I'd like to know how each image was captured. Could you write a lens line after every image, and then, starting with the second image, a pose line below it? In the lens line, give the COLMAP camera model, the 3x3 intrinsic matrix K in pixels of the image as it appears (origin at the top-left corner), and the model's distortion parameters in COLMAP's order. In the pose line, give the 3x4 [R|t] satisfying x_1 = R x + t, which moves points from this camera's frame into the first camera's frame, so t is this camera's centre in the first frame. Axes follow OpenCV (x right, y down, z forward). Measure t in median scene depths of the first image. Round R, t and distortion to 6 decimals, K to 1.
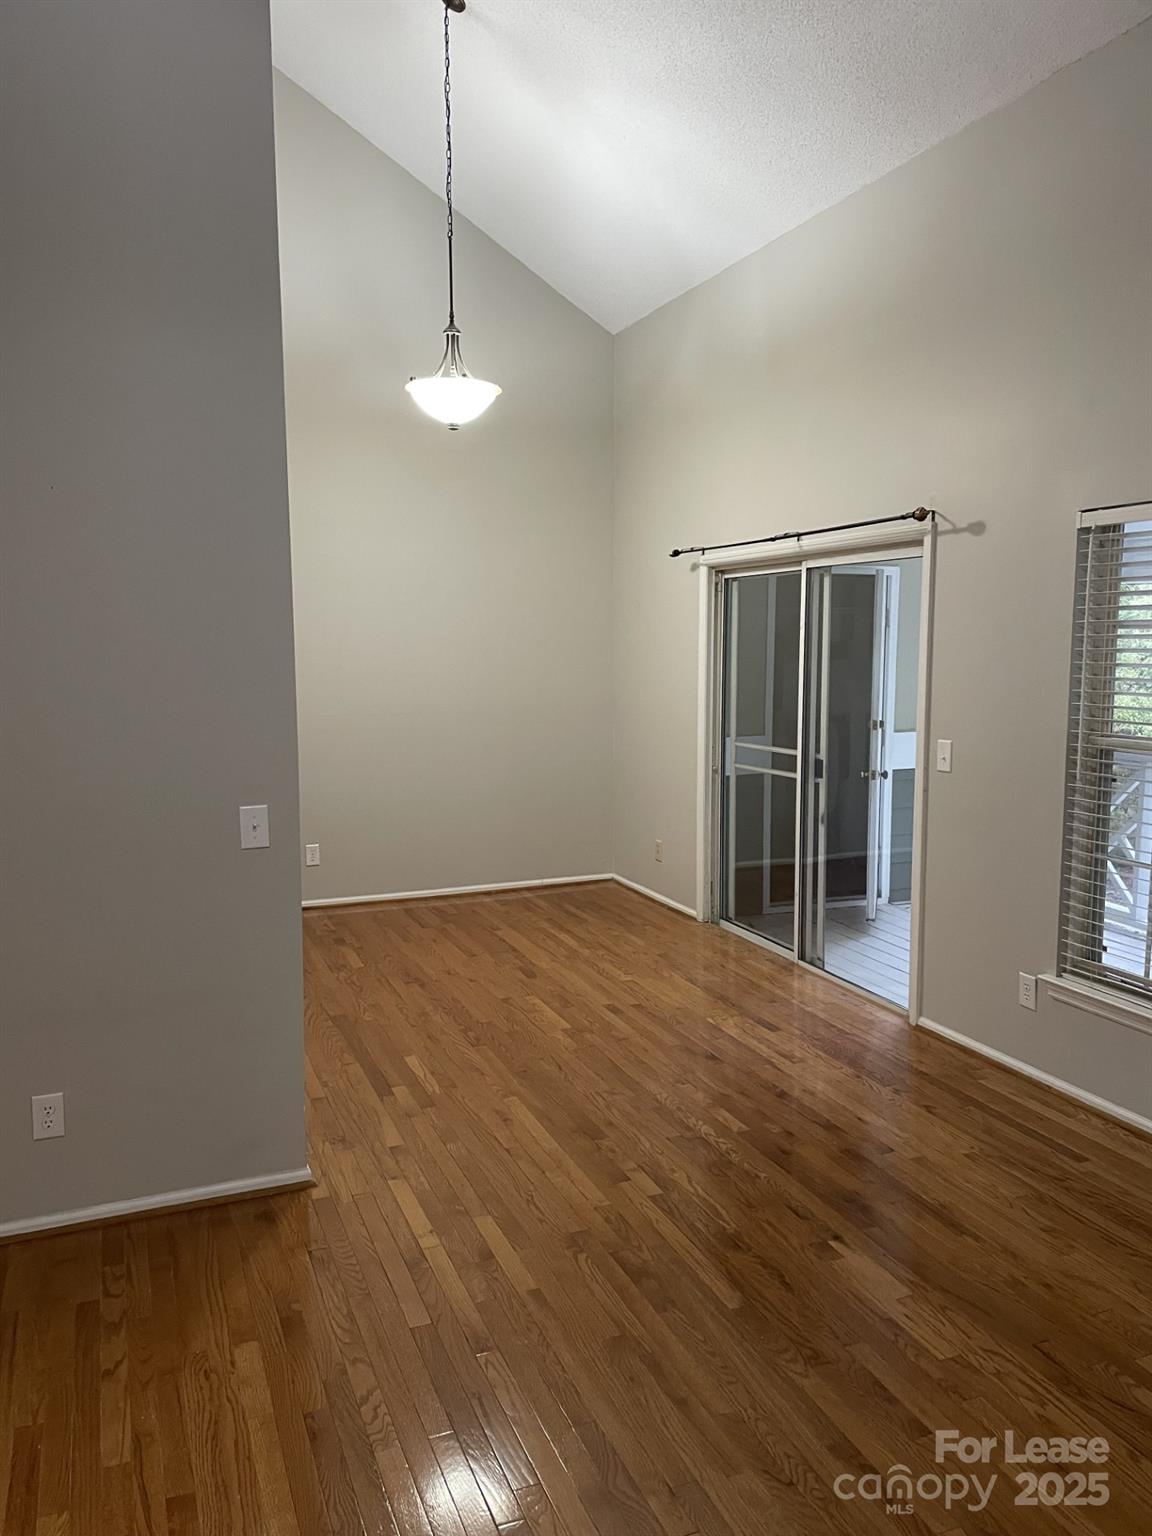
lens RADIAL K [[1148.8, 0, 551.0], [0, 1148.8, 774.7], [0, 0, 1]] dist [0.073984, -0.065418]
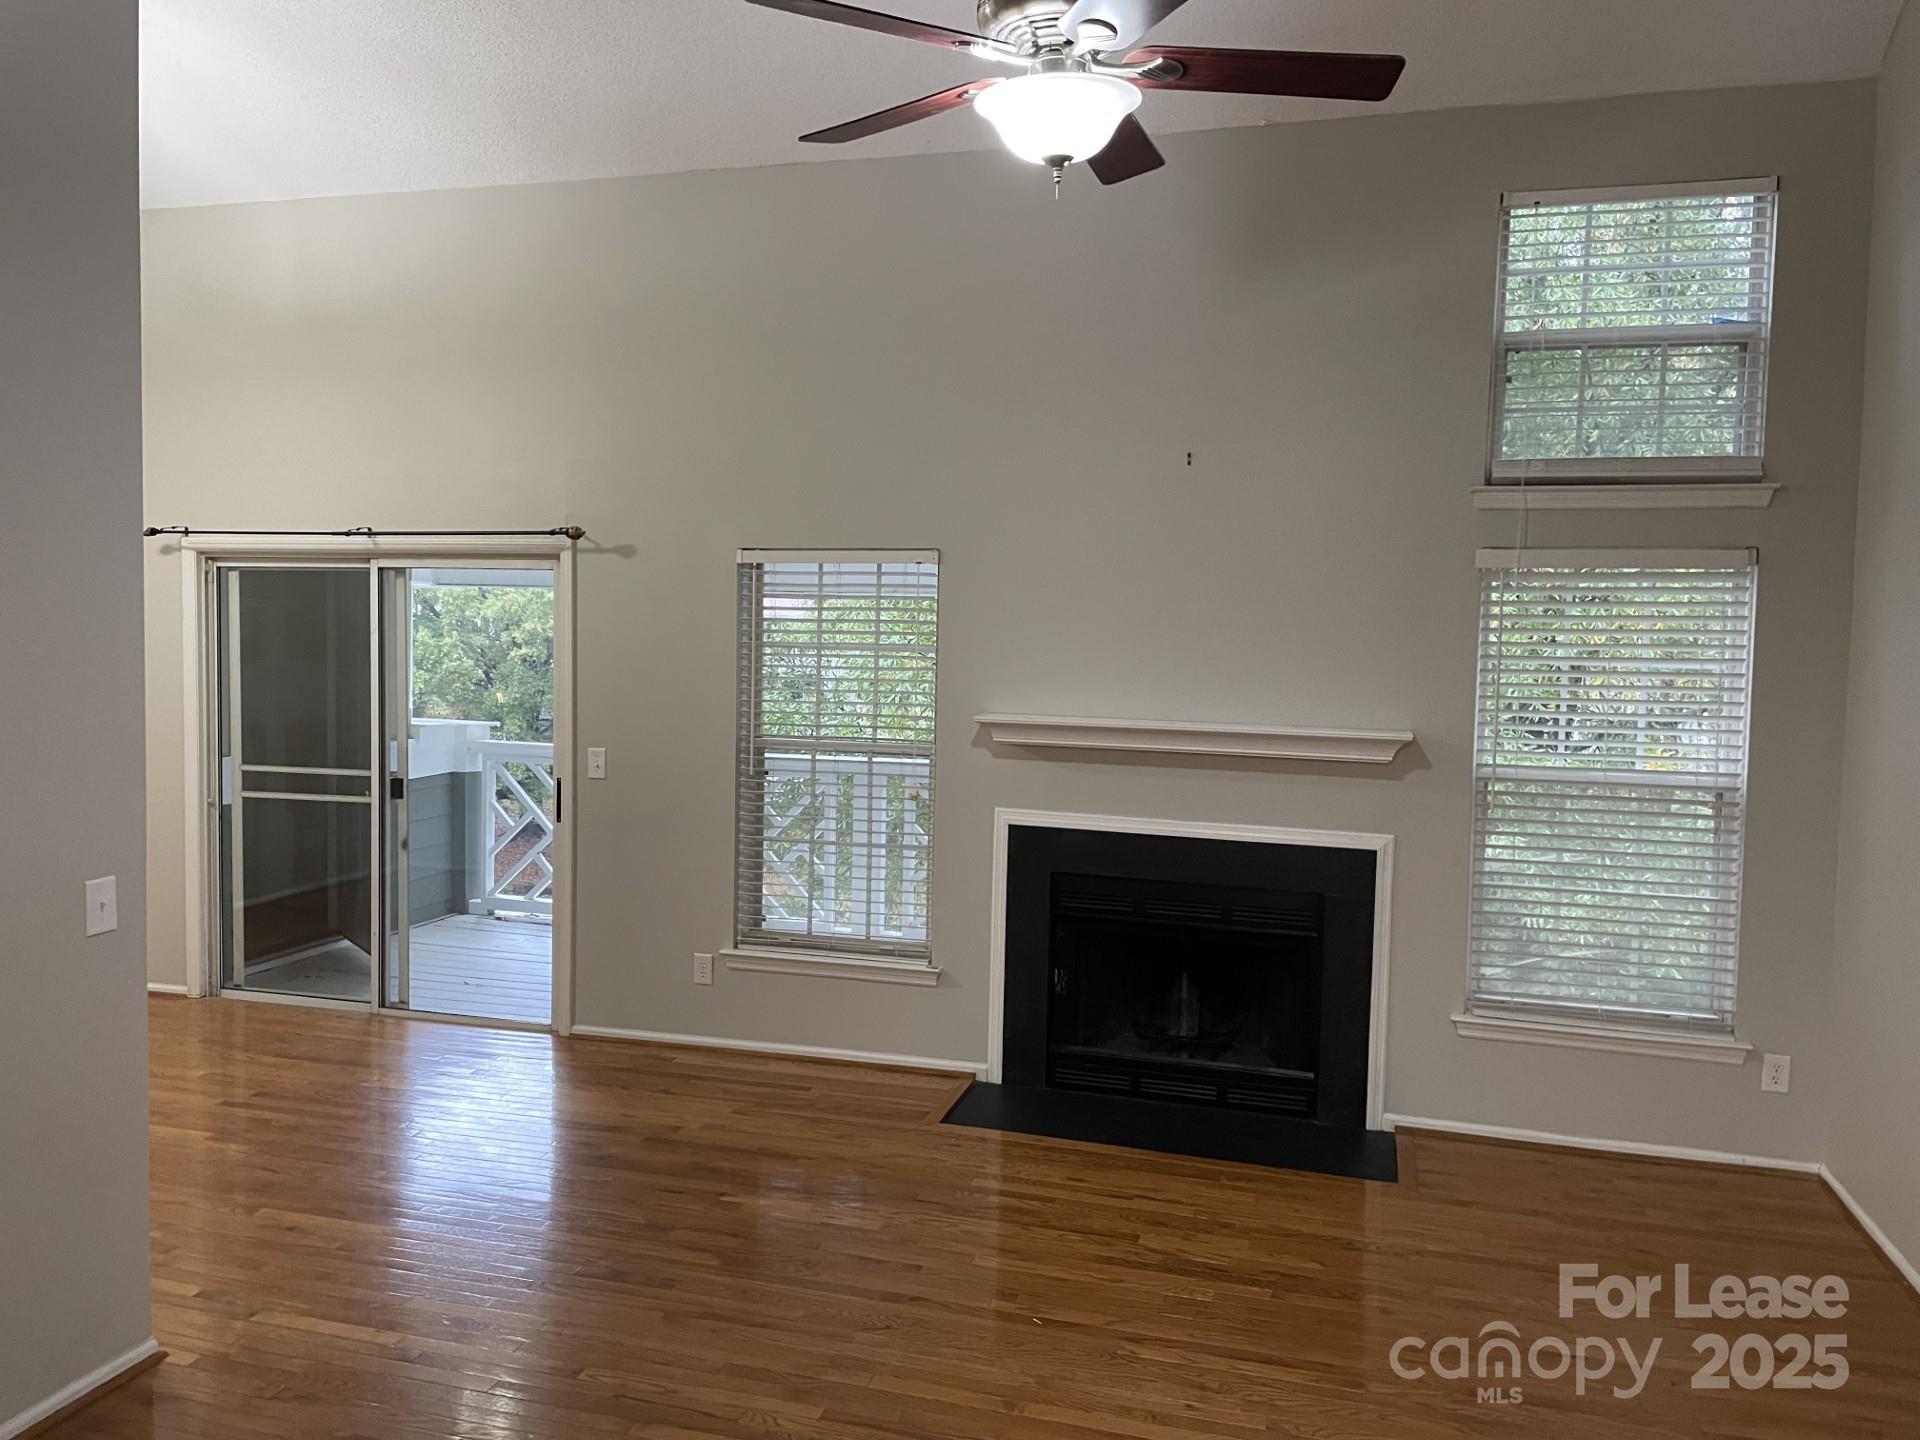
lens RADIAL K [[1436.0, 0, 943.7], [0, 1436.0, 700.8], [0, 0, 1]] dist [0.073984, -0.065418]
pose [[0.601663, -0.025620, 0.798339, -0.518303], [0.073559, 0.997015, -0.023441, -0.019822], [-0.795356, 0.072828, 0.601752, -0.031345]]
